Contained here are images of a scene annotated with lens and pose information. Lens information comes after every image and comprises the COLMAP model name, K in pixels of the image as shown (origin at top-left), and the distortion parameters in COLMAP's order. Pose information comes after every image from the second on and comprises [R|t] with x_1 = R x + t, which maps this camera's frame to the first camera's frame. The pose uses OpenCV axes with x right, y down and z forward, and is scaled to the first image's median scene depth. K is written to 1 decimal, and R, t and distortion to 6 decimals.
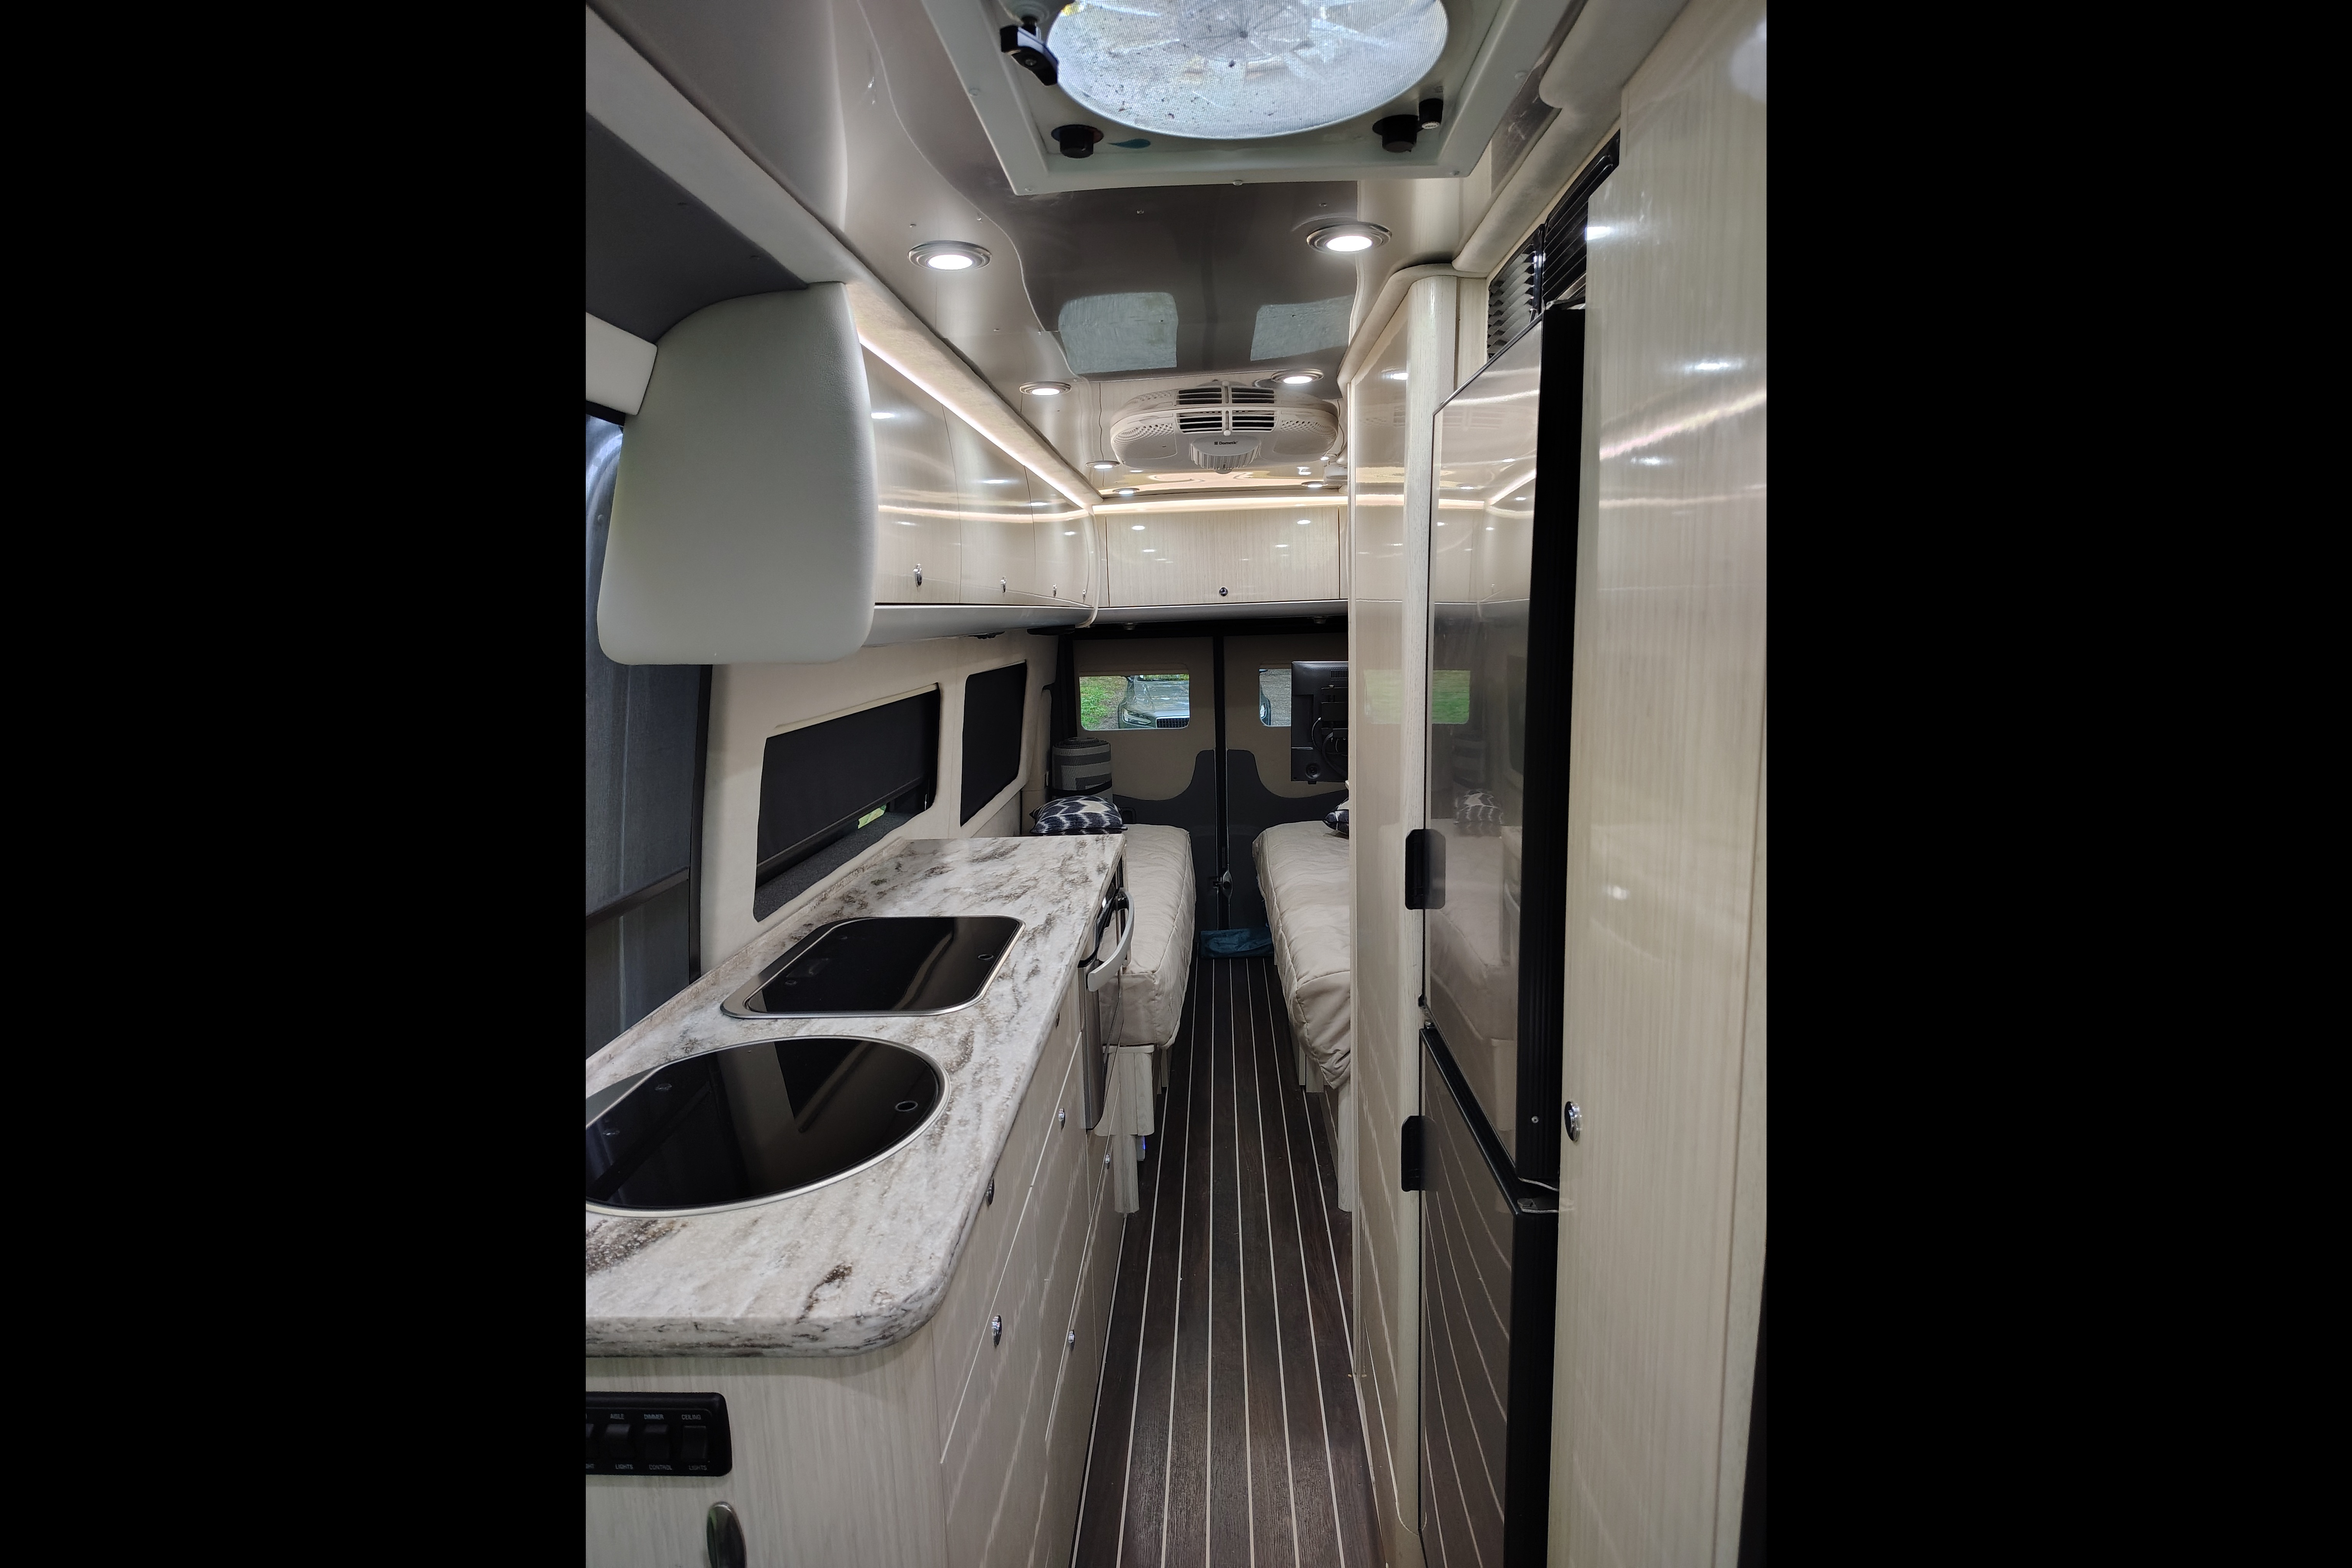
lens RADIAL K [[1117.5, 0, 1176.0], [0, 1117.5, 784.0], [0, 0, 1]] dist [0.000516, 0.000031]
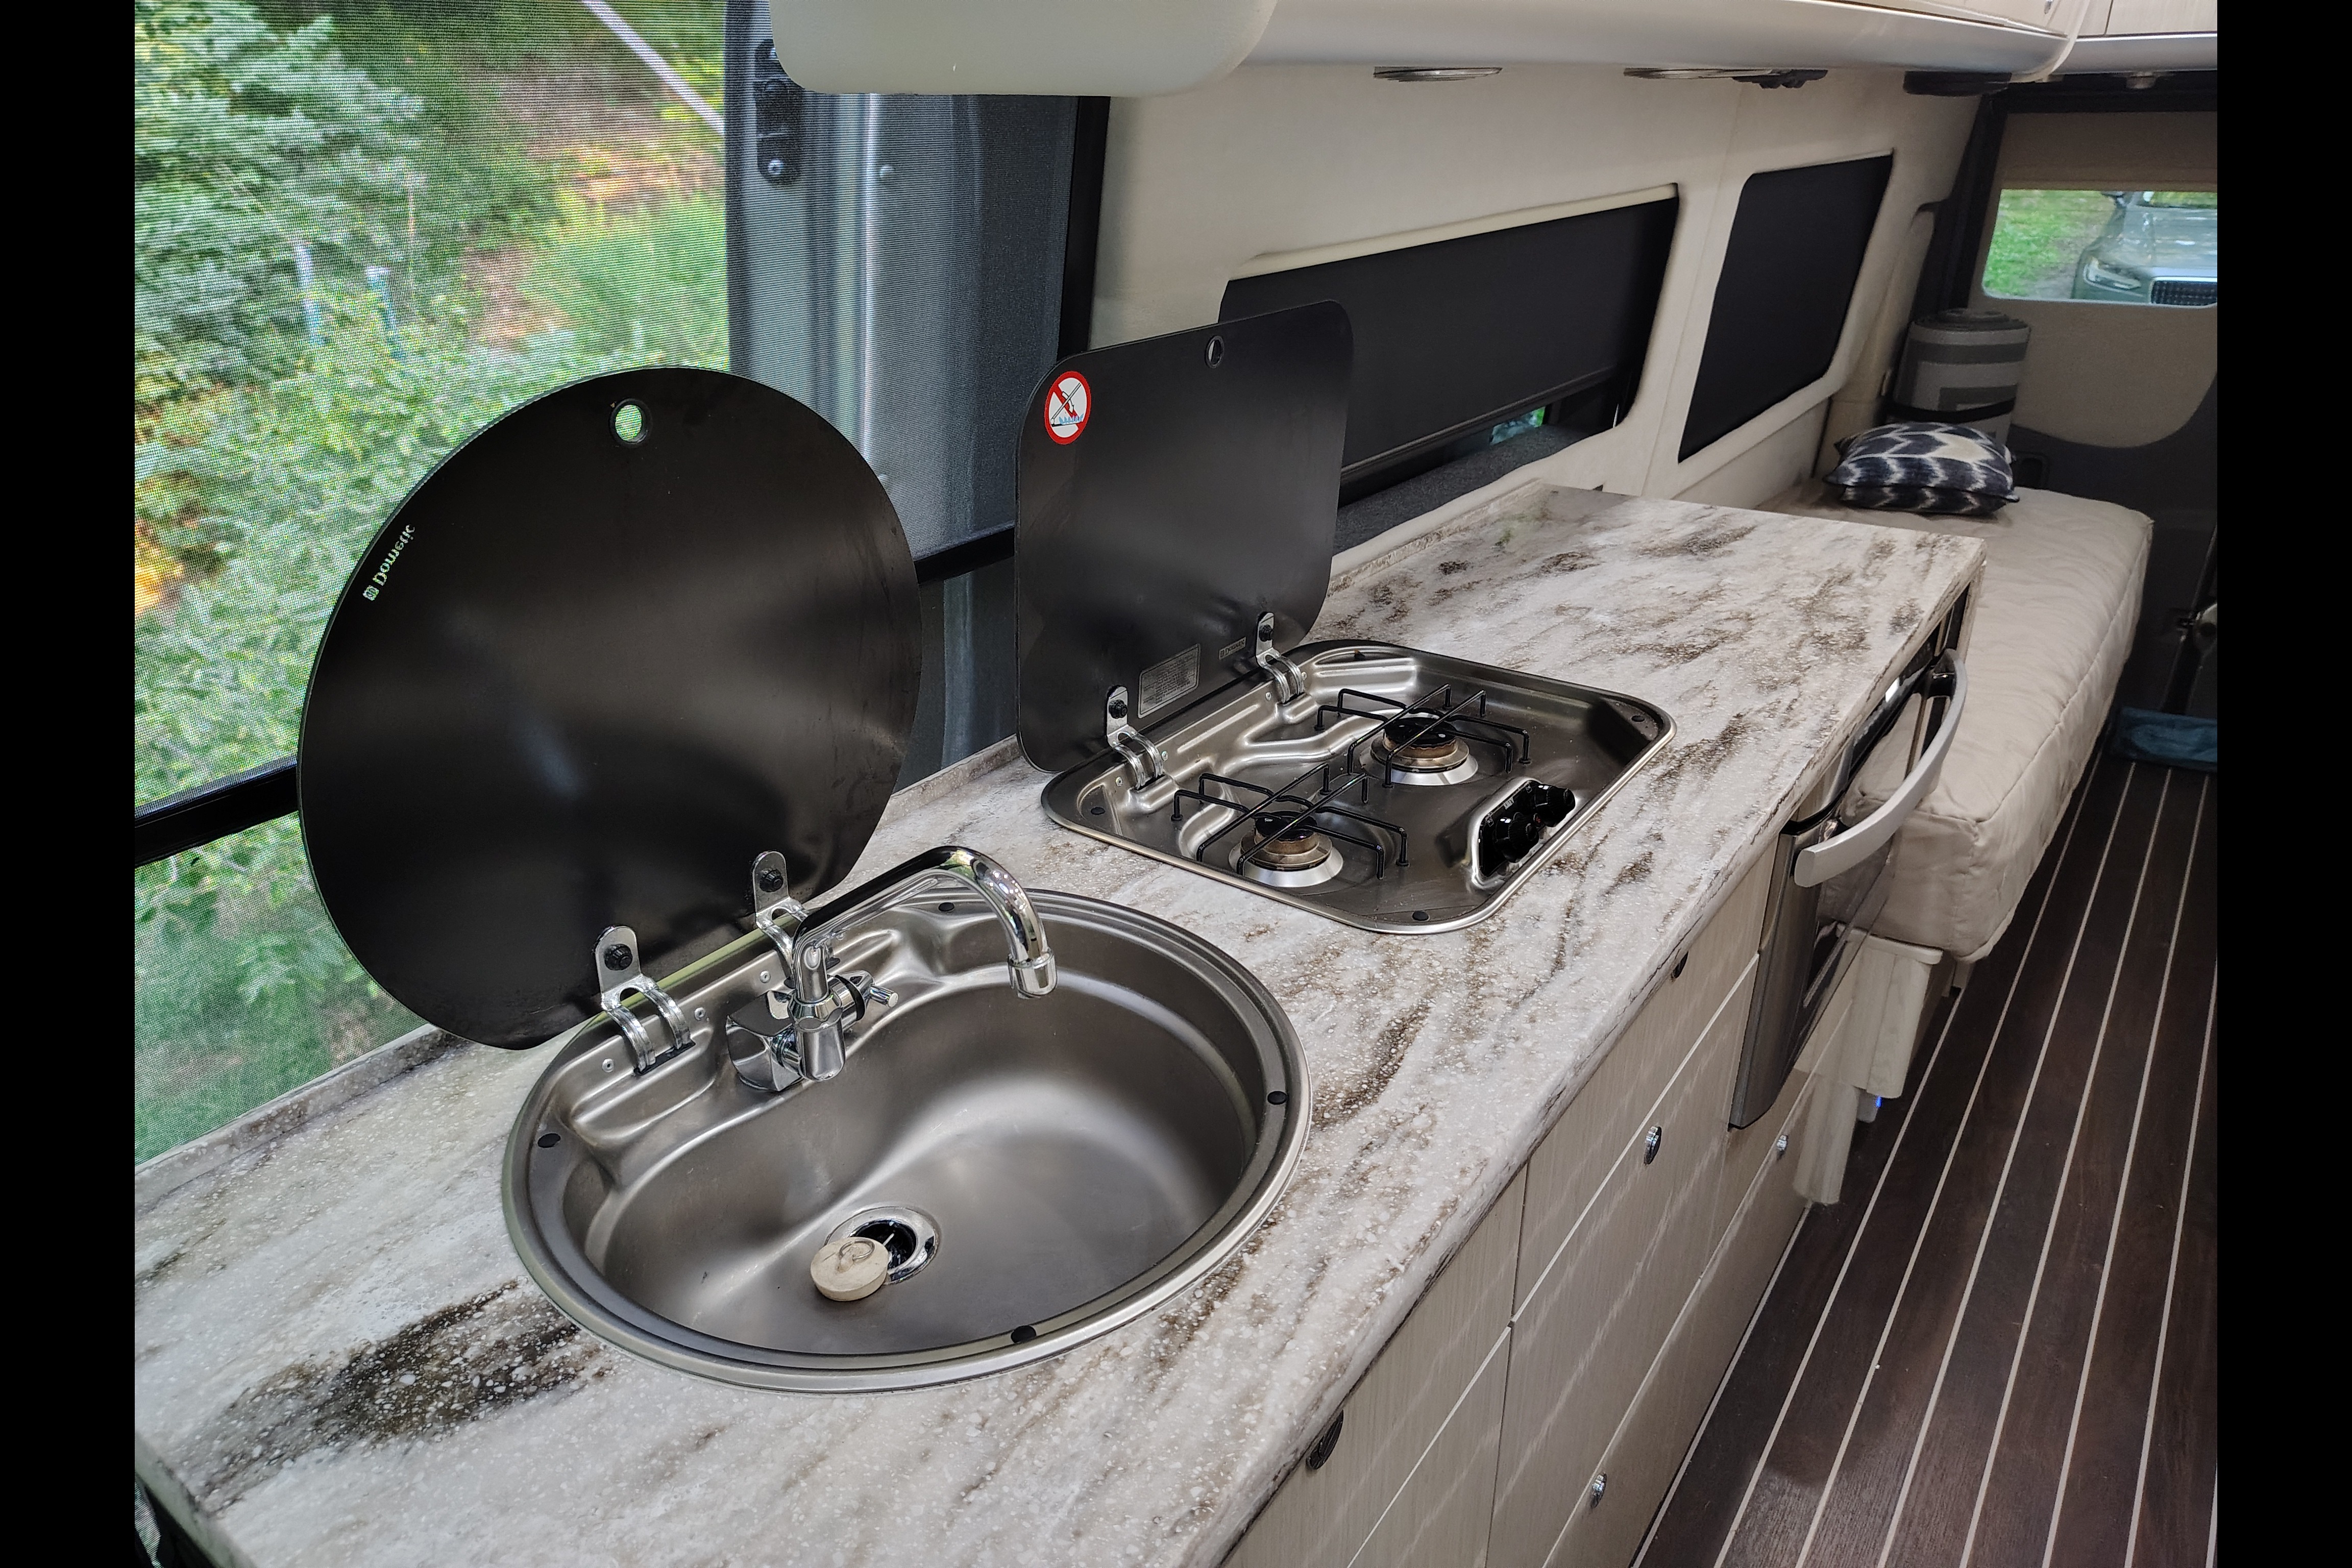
lens RADIAL K [[1434.3, 0, 1176.0], [0, 1434.3, 784.0], [0, 0, 1]] dist [0.047930, -0.064753]
pose [[0.829828, 0.252528, -0.497609, -0.000588], [-0.093796, 0.942177, 0.321721, -0.025367], [0.550080, -0.220299, 0.805531, 0.316979]]
